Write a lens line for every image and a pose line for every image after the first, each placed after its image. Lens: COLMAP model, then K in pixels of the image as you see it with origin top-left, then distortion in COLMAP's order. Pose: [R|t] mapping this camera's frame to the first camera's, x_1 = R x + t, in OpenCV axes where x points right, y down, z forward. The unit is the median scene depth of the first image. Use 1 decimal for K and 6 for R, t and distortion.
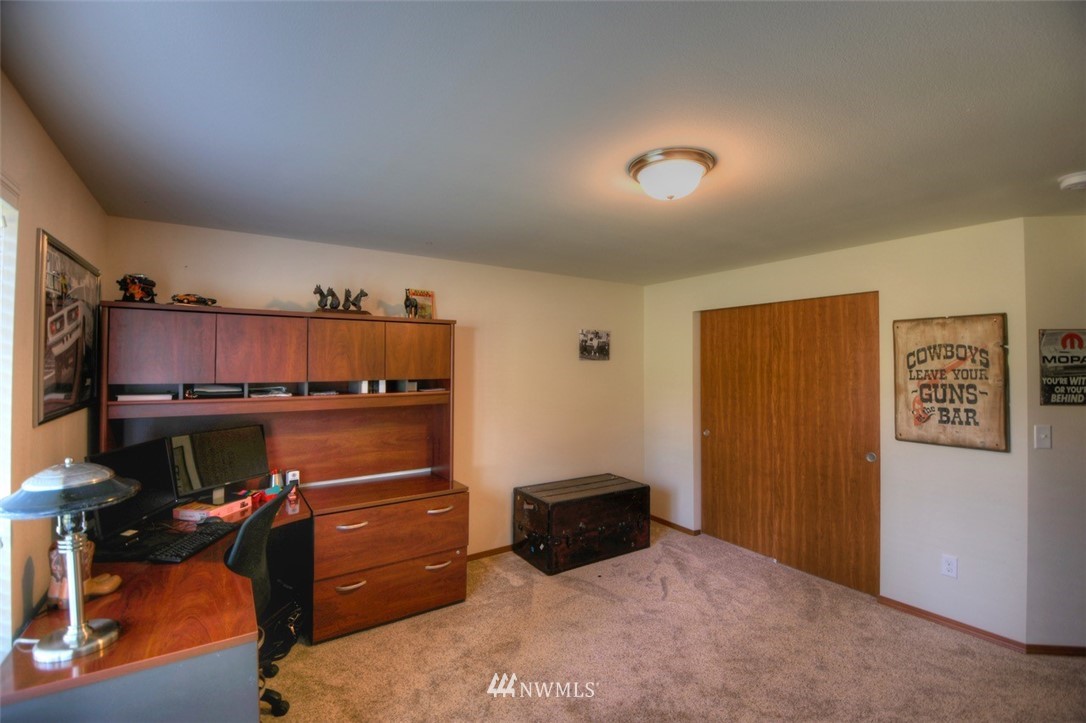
lens RADIAL K [[479.0, 0, 543.0], [0, 479.0, 361.5], [0, 0, 1]] dist [0.009955, -0.022768]
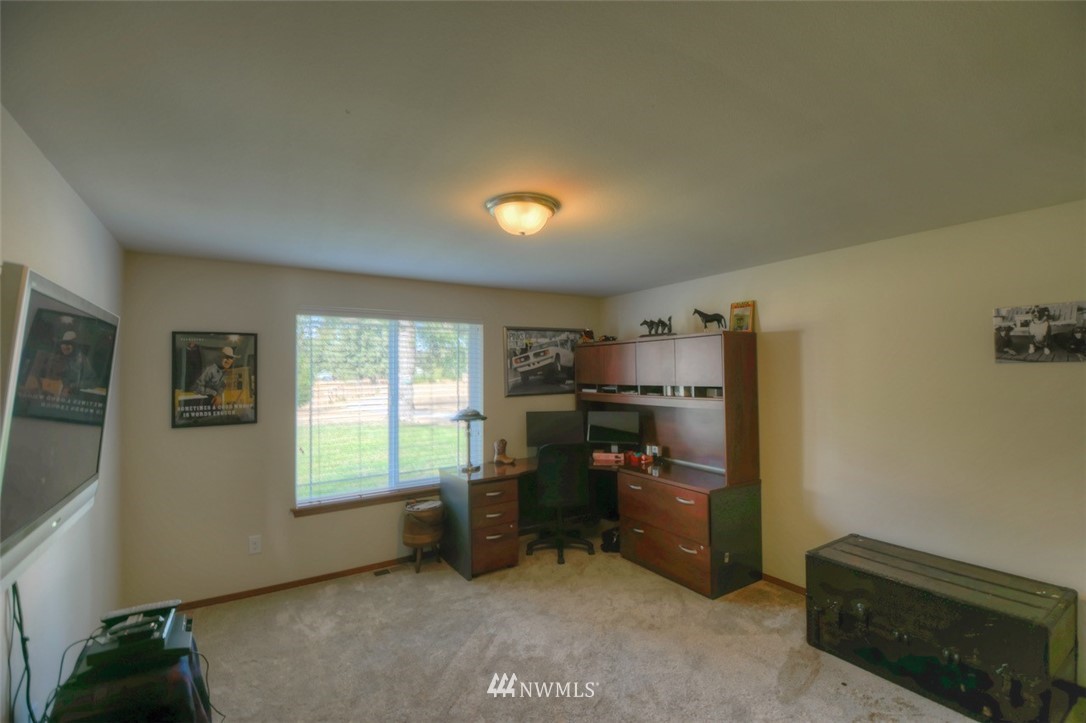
lens RADIAL K [[479.0, 0, 543.0], [0, 479.0, 361.5], [0, 0, 1]] dist [0.009955, -0.022768]
pose [[-0.038500, -0.026958, -0.998895, 0.789690], [0.013222, 0.999535, -0.027484, 0.004125], [0.999171, -0.014265, -0.038126, 0.586360]]
